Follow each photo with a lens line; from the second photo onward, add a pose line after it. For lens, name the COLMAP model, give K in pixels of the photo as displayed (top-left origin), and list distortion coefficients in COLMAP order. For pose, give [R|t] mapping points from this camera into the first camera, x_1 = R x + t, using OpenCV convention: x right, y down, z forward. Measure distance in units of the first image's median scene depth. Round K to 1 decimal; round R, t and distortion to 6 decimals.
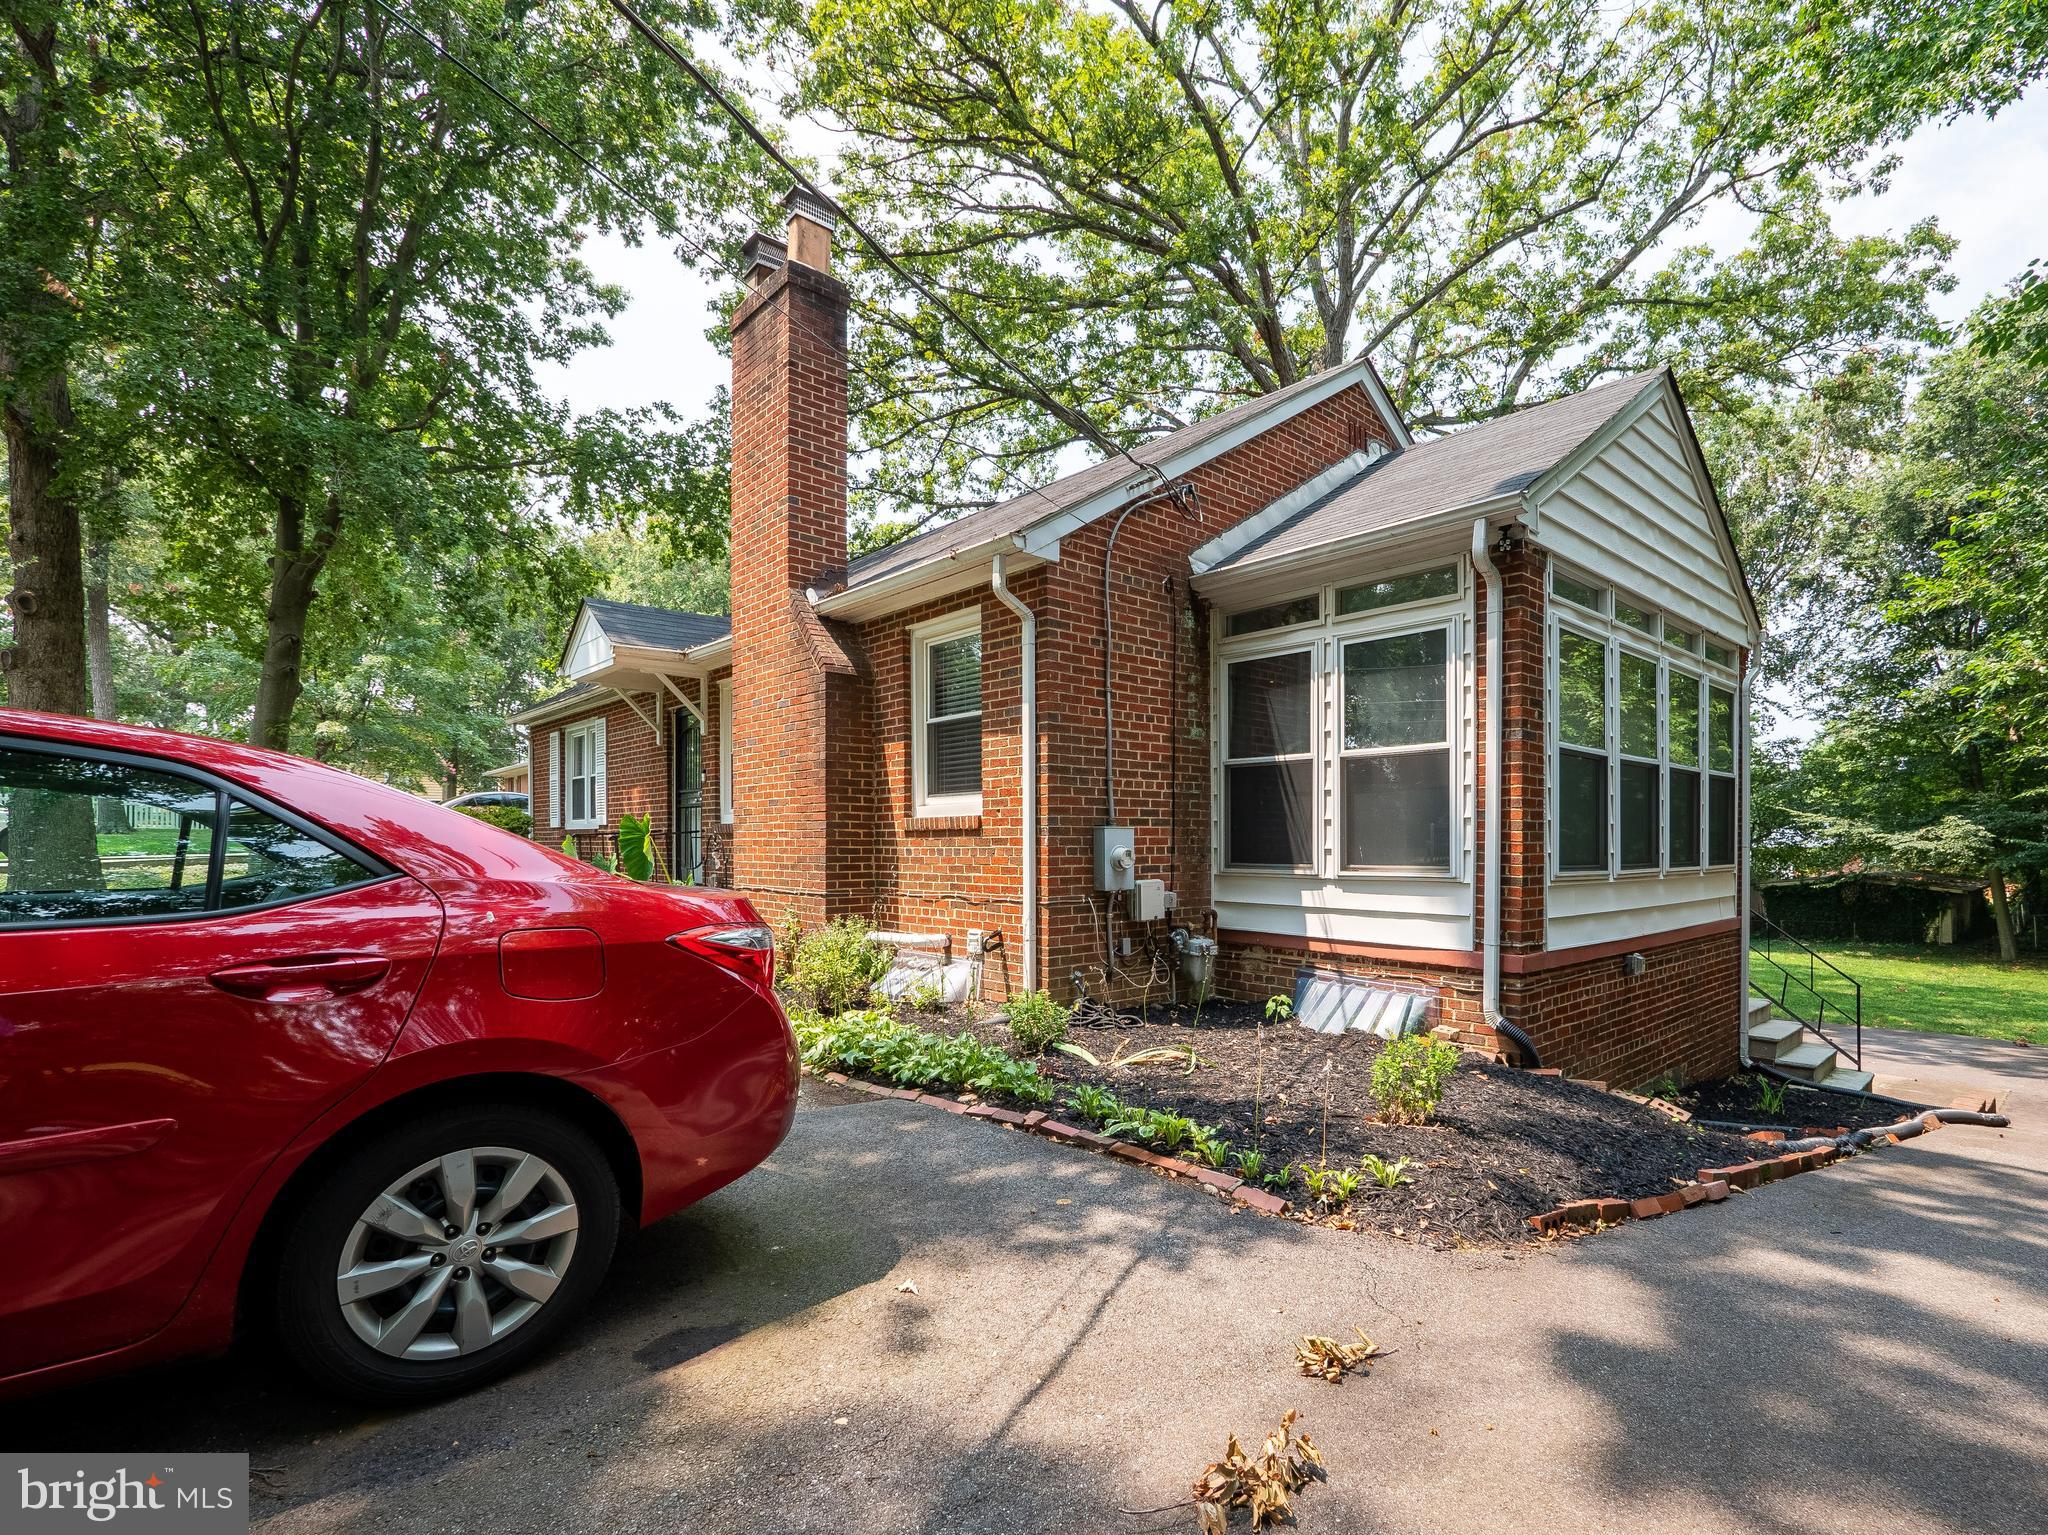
lens RADIAL K [[829.6, 0, 1186.0], [0, 829.6, 832.7], [0, 0, 1]] dist [0.000280, 0.000164]
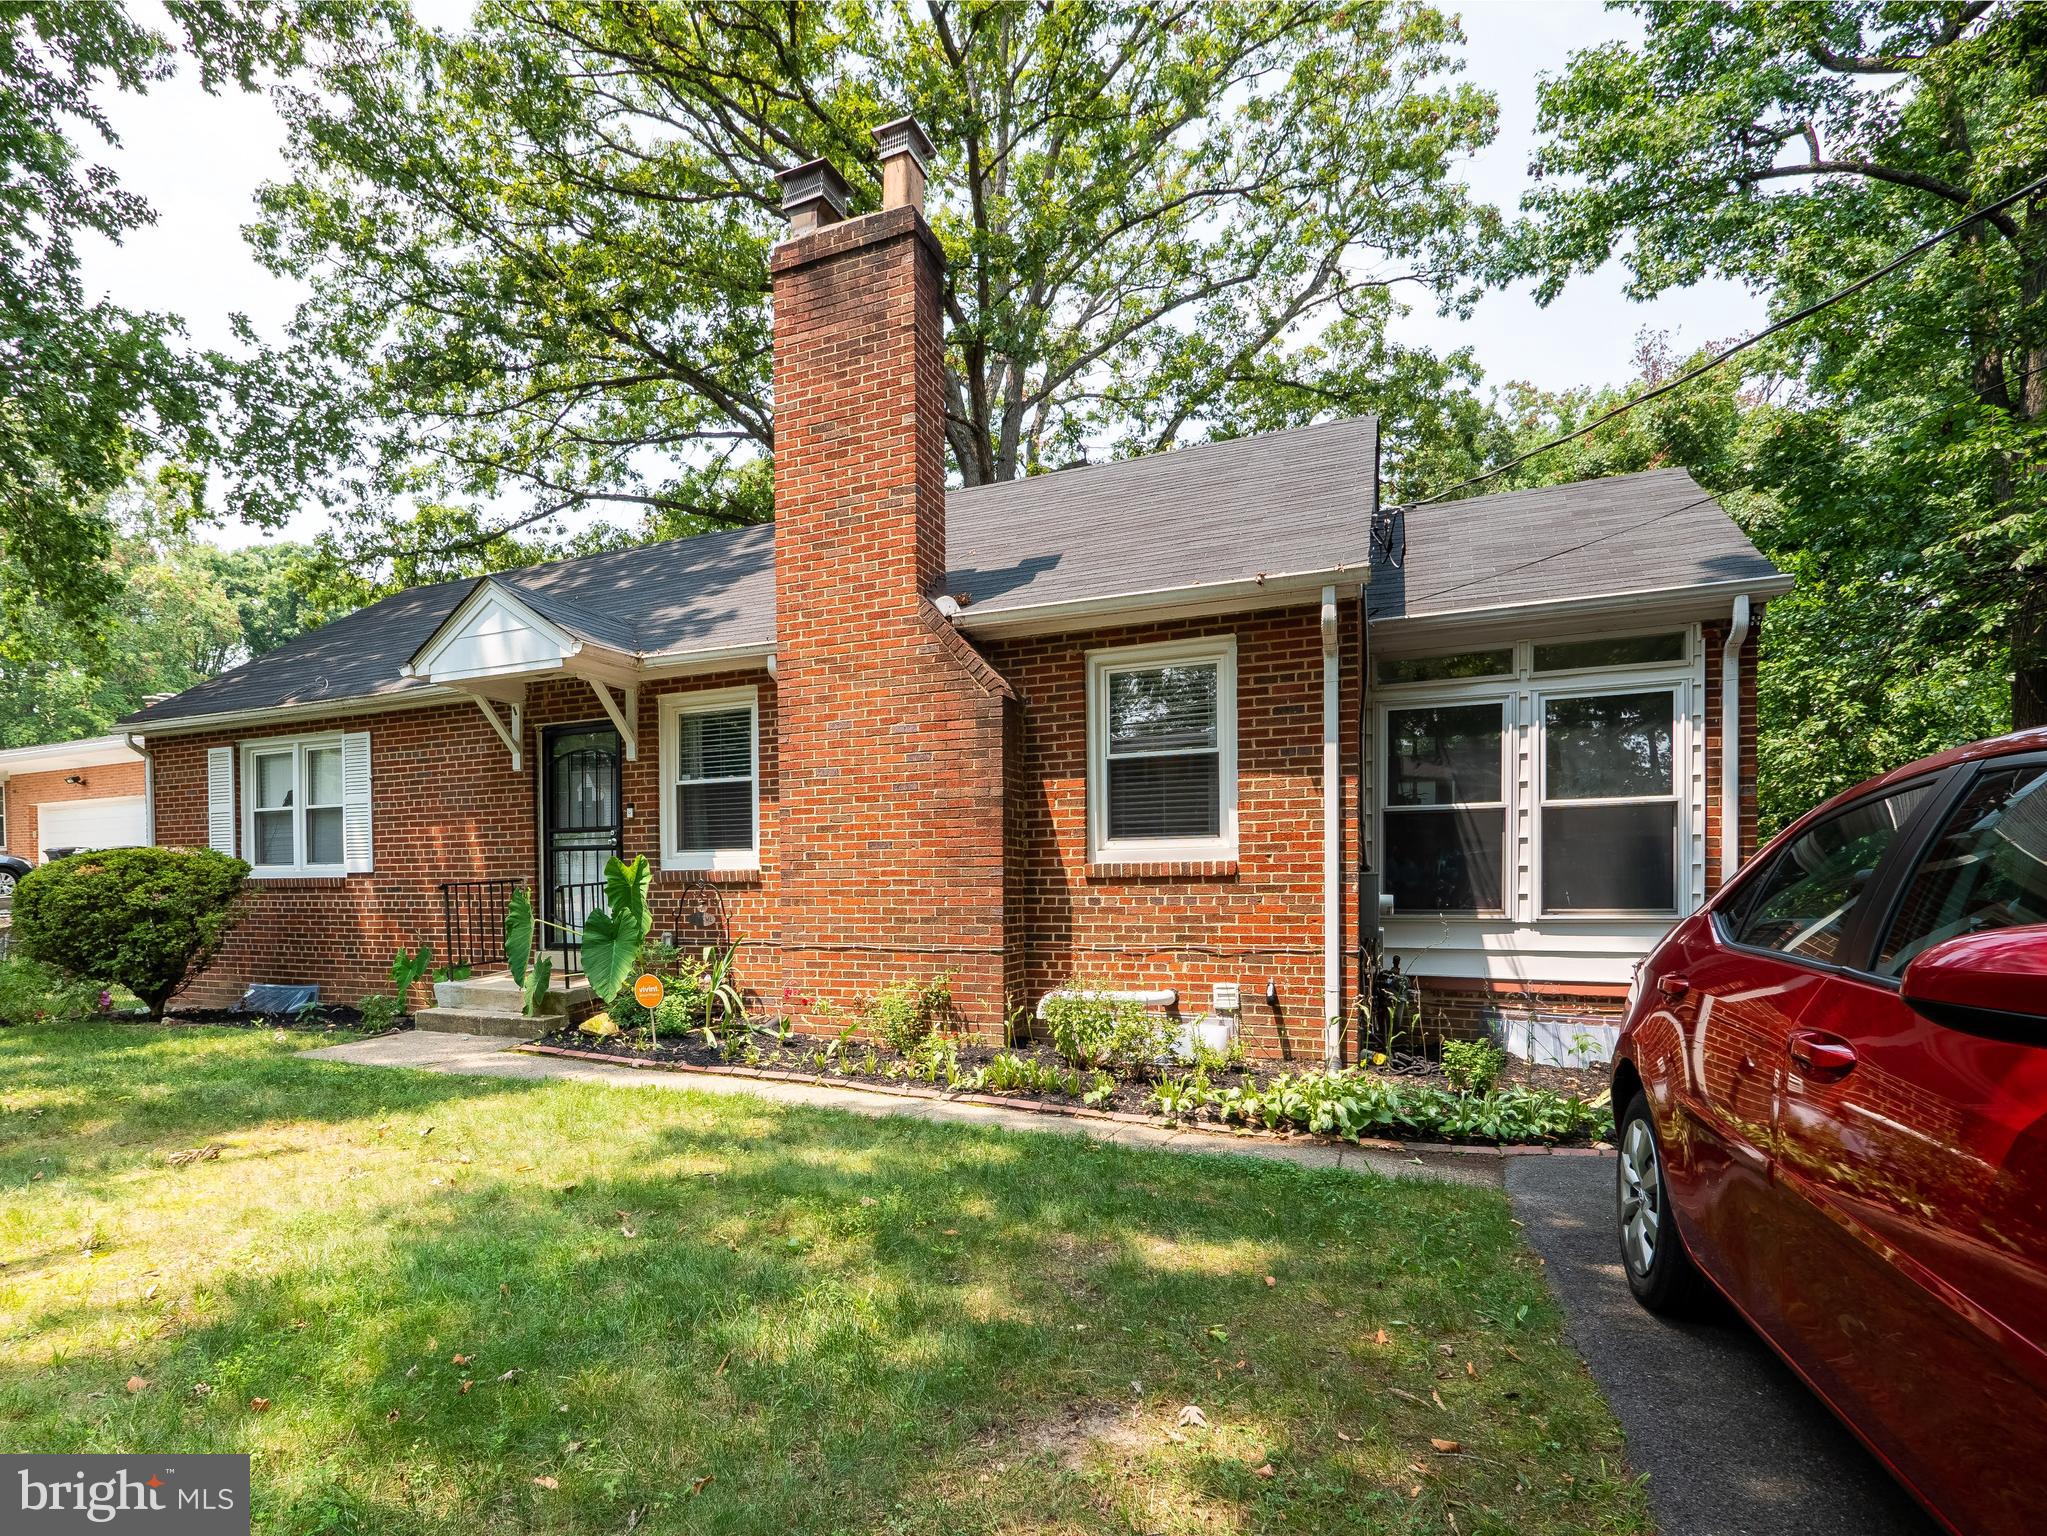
lens RADIAL K [[871.2, 0, 1017.4], [0, 871.2, 891.8], [0, 0, 1]] dist [-0.000644, -0.000150]
pose [[0.958107, -0.007323, 0.286315, -0.754855], [0.003857, 0.999912, 0.012666, 0.000528], [-0.286383, -0.011031, 0.958052, 0.129625]]
